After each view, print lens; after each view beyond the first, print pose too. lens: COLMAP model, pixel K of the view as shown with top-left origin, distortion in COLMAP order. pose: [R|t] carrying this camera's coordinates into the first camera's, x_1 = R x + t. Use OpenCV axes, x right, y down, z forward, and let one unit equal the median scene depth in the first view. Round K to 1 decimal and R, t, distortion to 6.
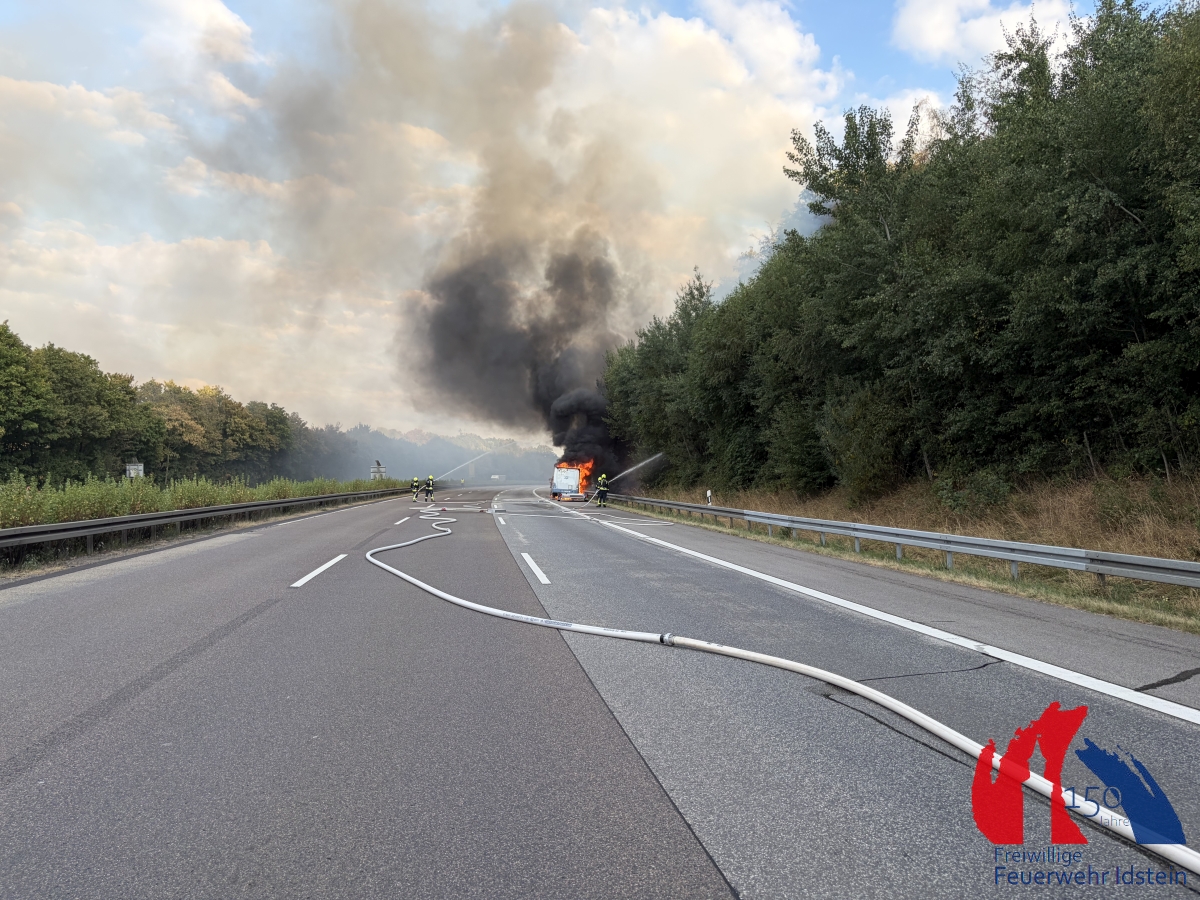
lens RADIAL K [[893.4, 0, 600.0], [0, 893.4, 450.0], [0, 0, 1]] dist [0.075320, -0.109053]
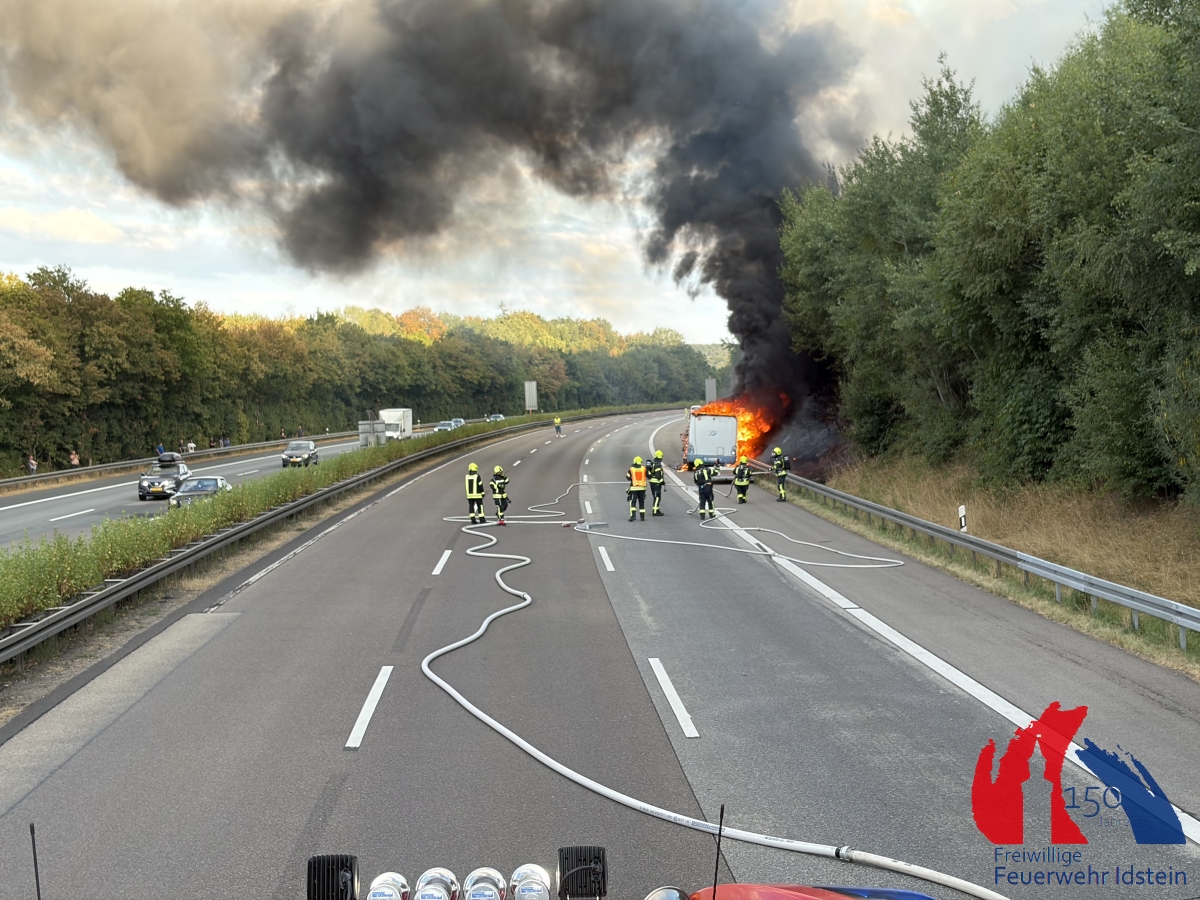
lens RADIAL K [[1798.0, 0, 610.5], [0, 1798.0, 459.5], [0, 0, 1]] dist [0.048955, -0.049022]
pose [[0.995193, -0.023734, -0.095017, 0.005854], [0.030676, 0.996912, 0.072283, -0.063618], [0.093008, -0.074850, 0.992848, -0.147019]]
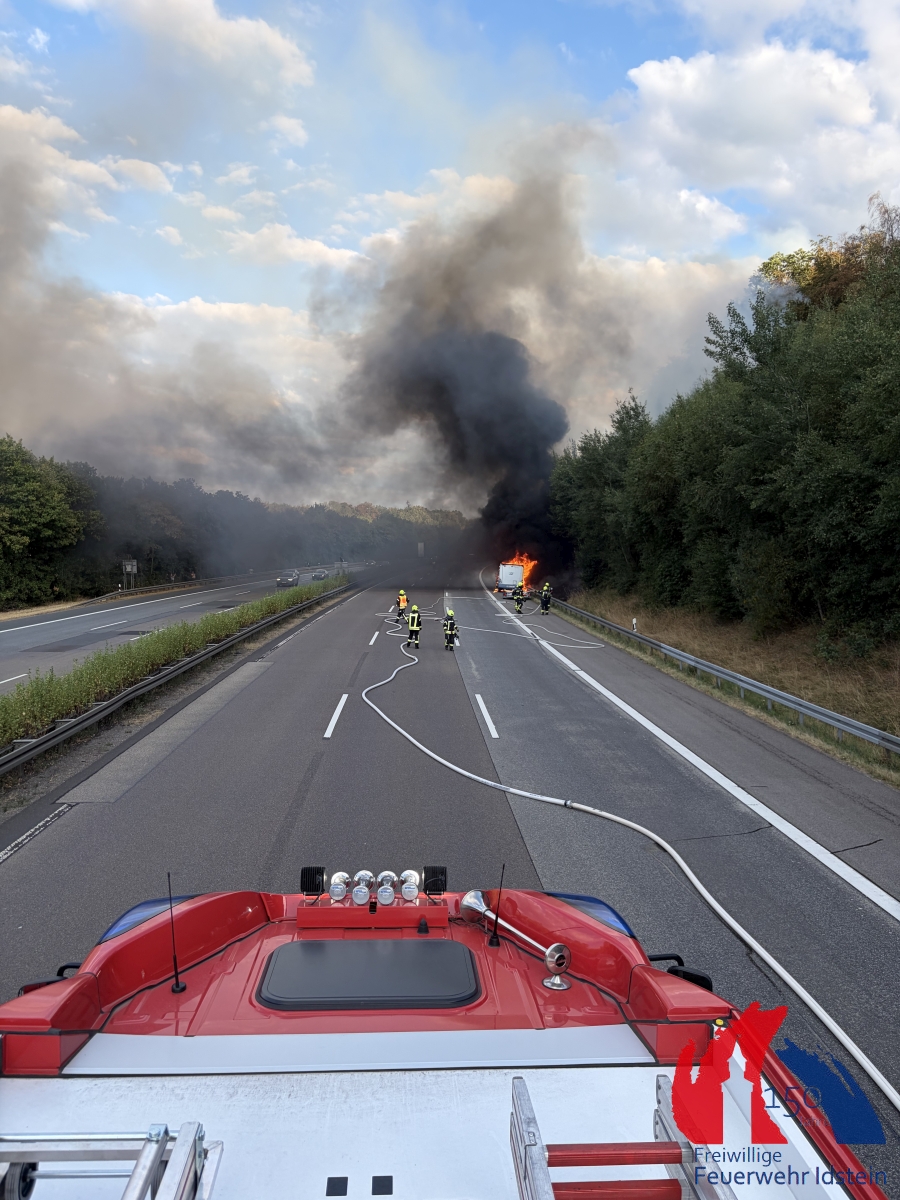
lens RADIAL K [[899.8, 0, 450.0], [0, 899.8, 600.0], [0, 0, 1]] dist [0.038540, -0.038045]
pose [[0.994348, 0.007262, -0.105920, 0.006616], [0.002713, 0.995594, 0.093731, -0.074487], [0.106134, -0.093489, 0.989947, -0.148301]]
